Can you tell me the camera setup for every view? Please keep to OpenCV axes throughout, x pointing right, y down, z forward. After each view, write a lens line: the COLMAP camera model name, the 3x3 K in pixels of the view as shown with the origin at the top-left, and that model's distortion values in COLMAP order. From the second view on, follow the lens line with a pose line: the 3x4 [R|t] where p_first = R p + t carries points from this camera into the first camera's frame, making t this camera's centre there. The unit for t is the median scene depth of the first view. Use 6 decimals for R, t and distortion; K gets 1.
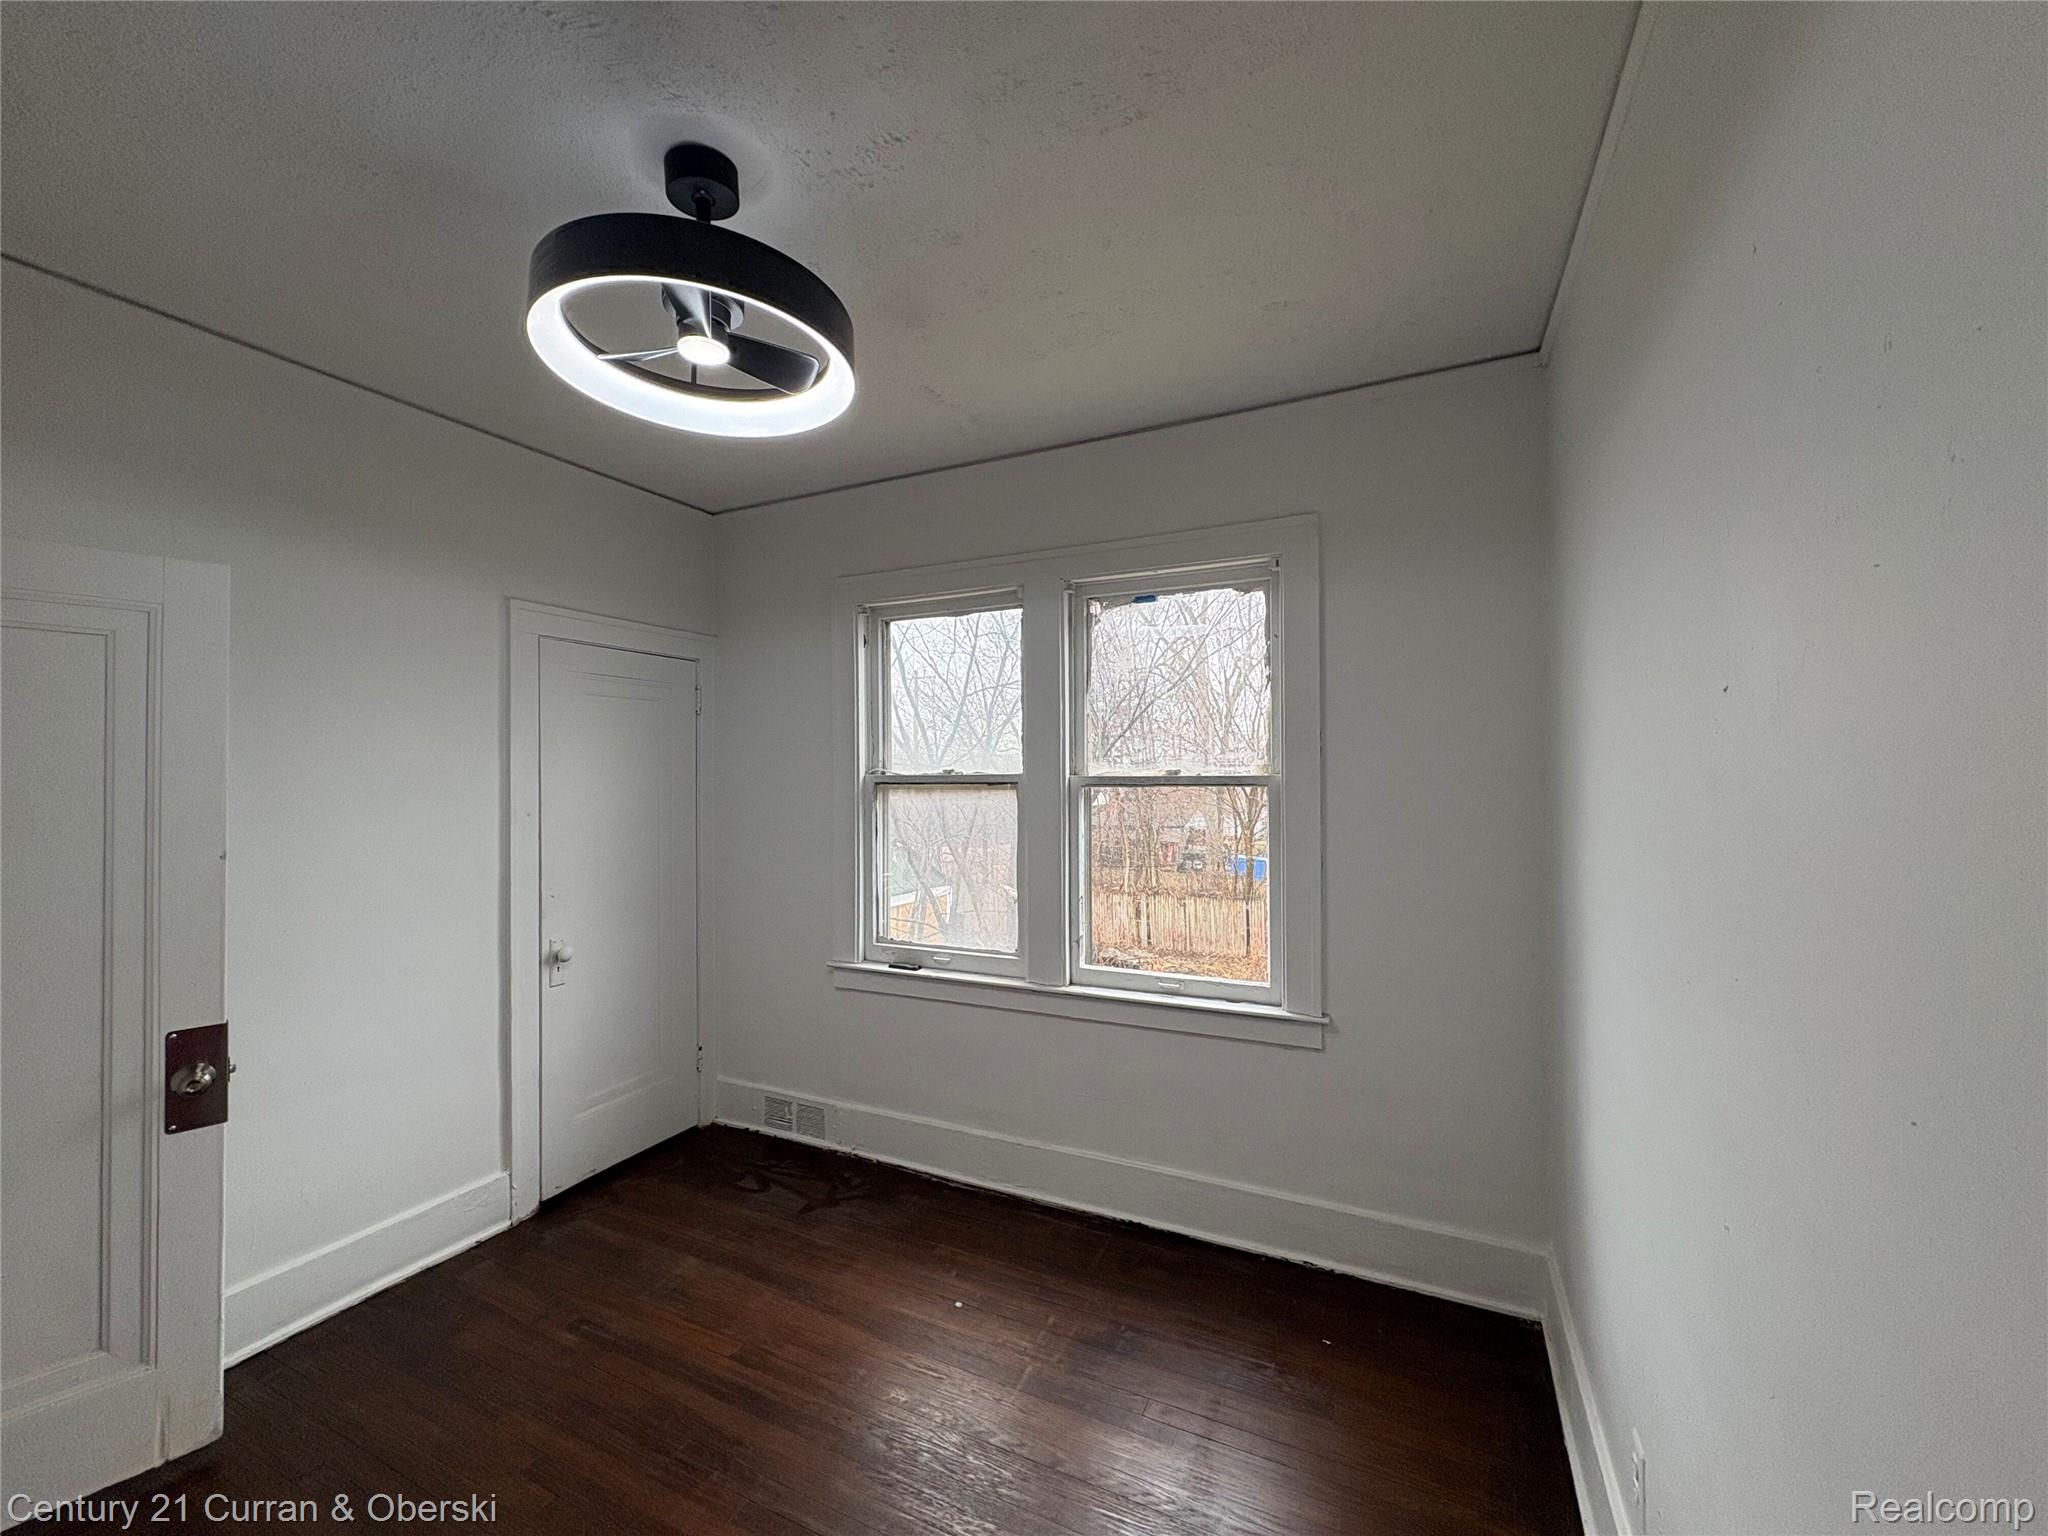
lens RADIAL K [[815.1, 0, 1024.0], [0, 815.1, 768.0], [0, 0, 1]] dist [-0.000529, 0.000055]
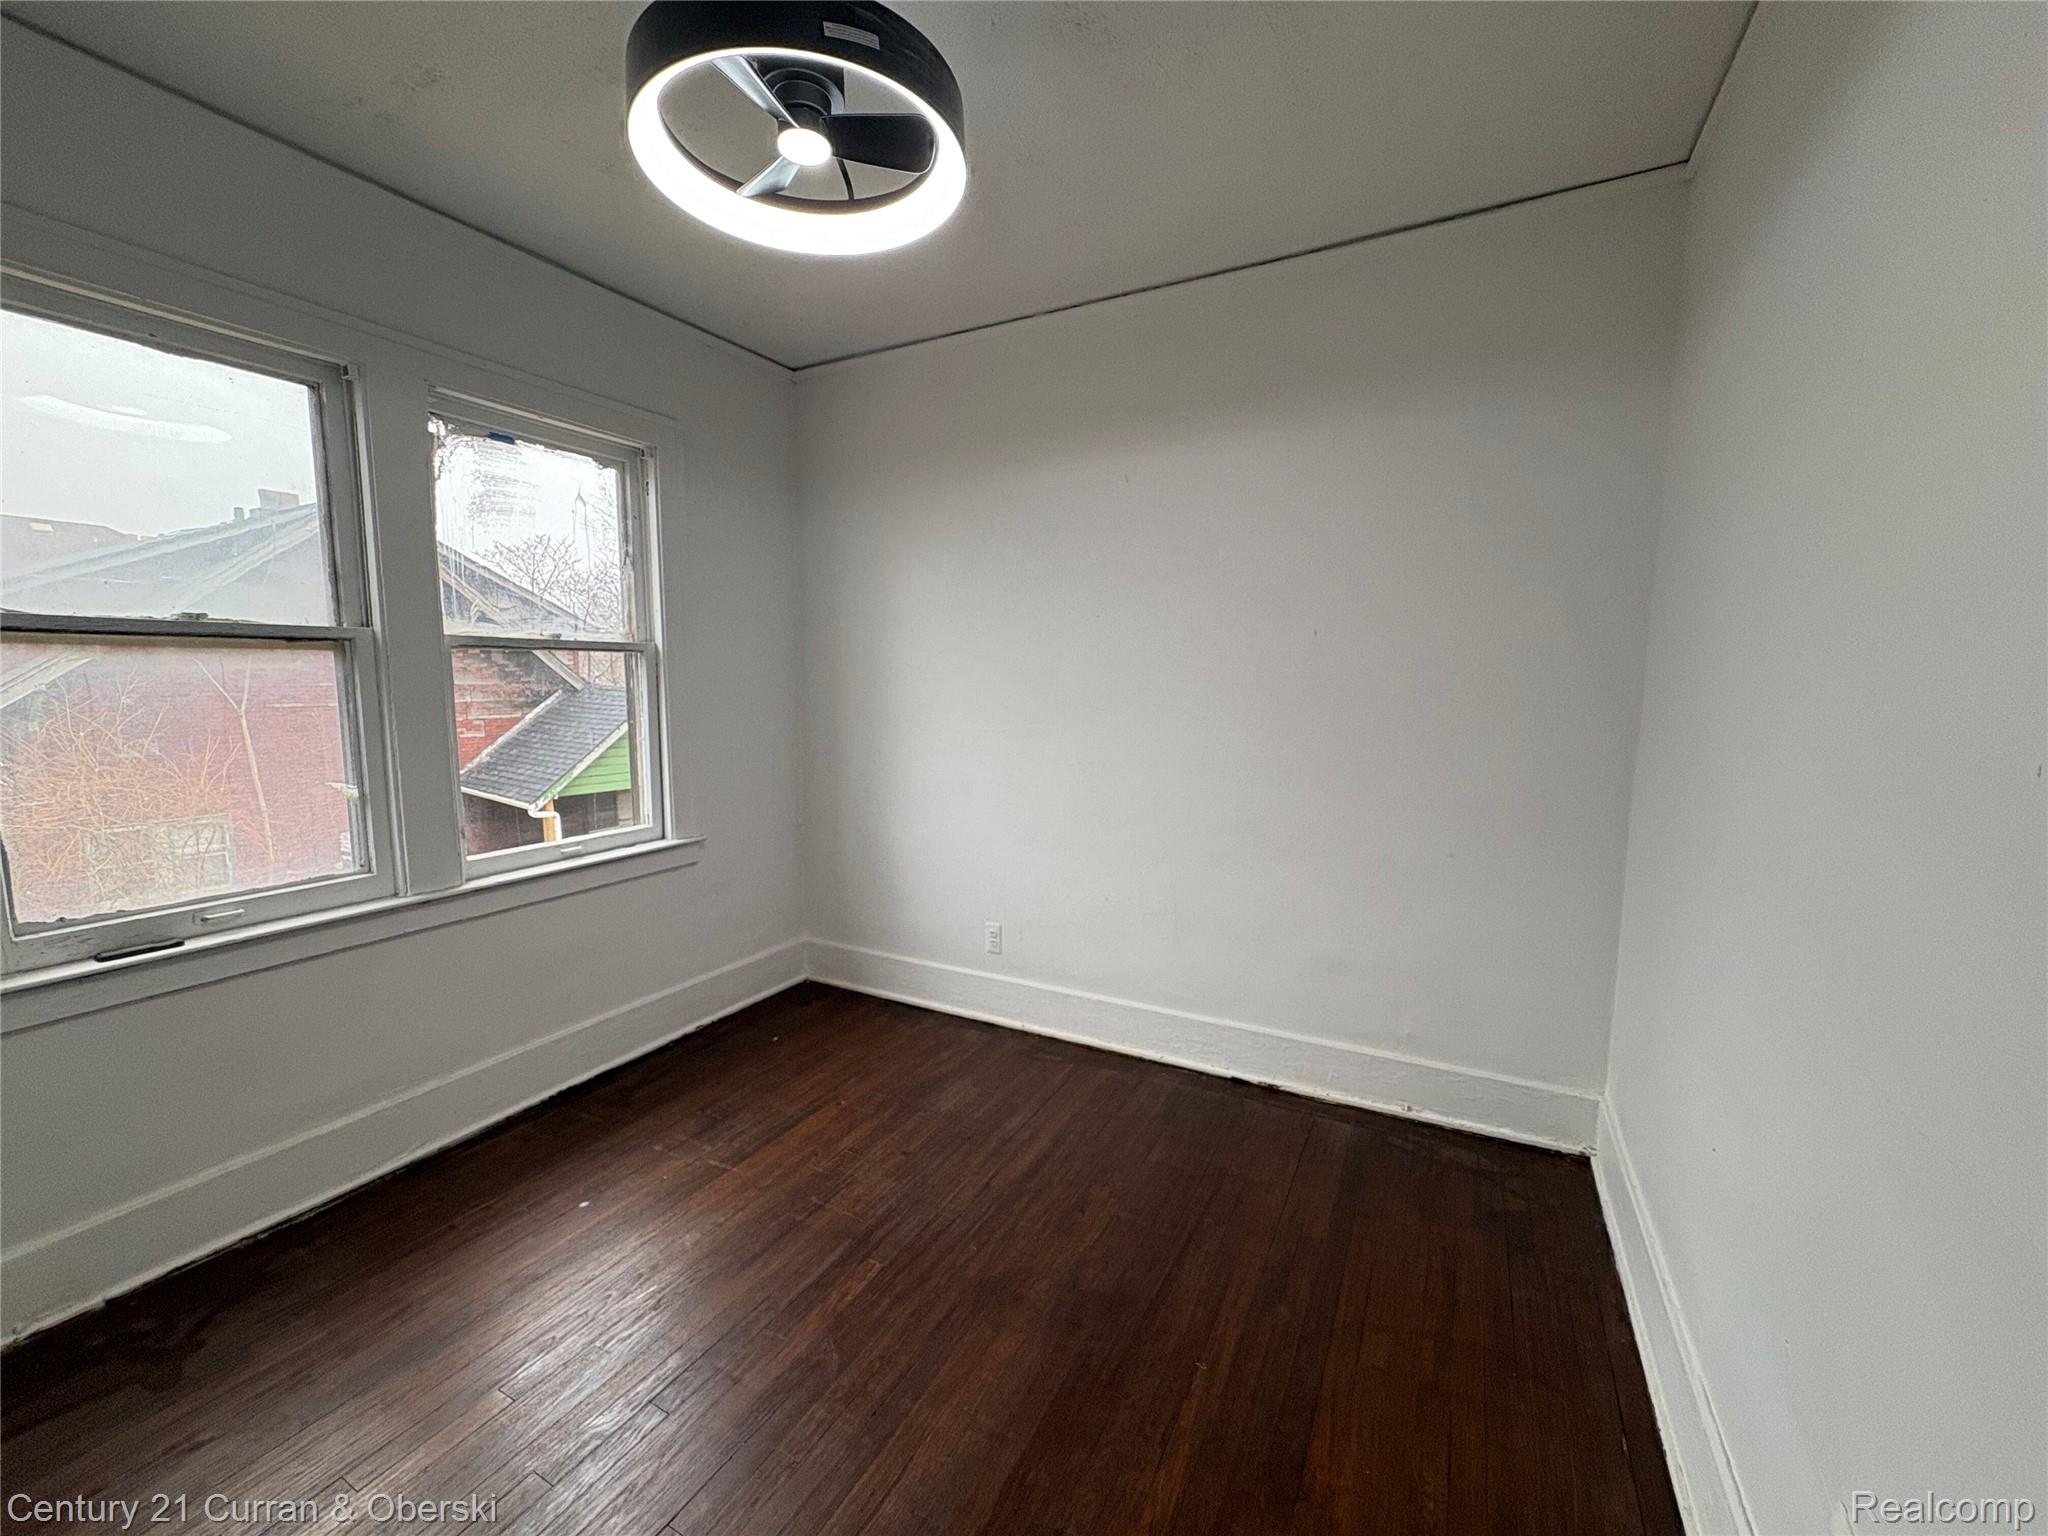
lens RADIAL K [[815.1, 0, 1024.0], [0, 815.1, 768.0], [0, 0, 1]] dist [-0.000529, 0.000055]
pose [[0.046333, -0.109161, 0.992944, -0.740188], [-0.012491, 0.993870, 0.109845, 0.046269], [-0.998848, -0.017493, 0.044685, 0.375804]]
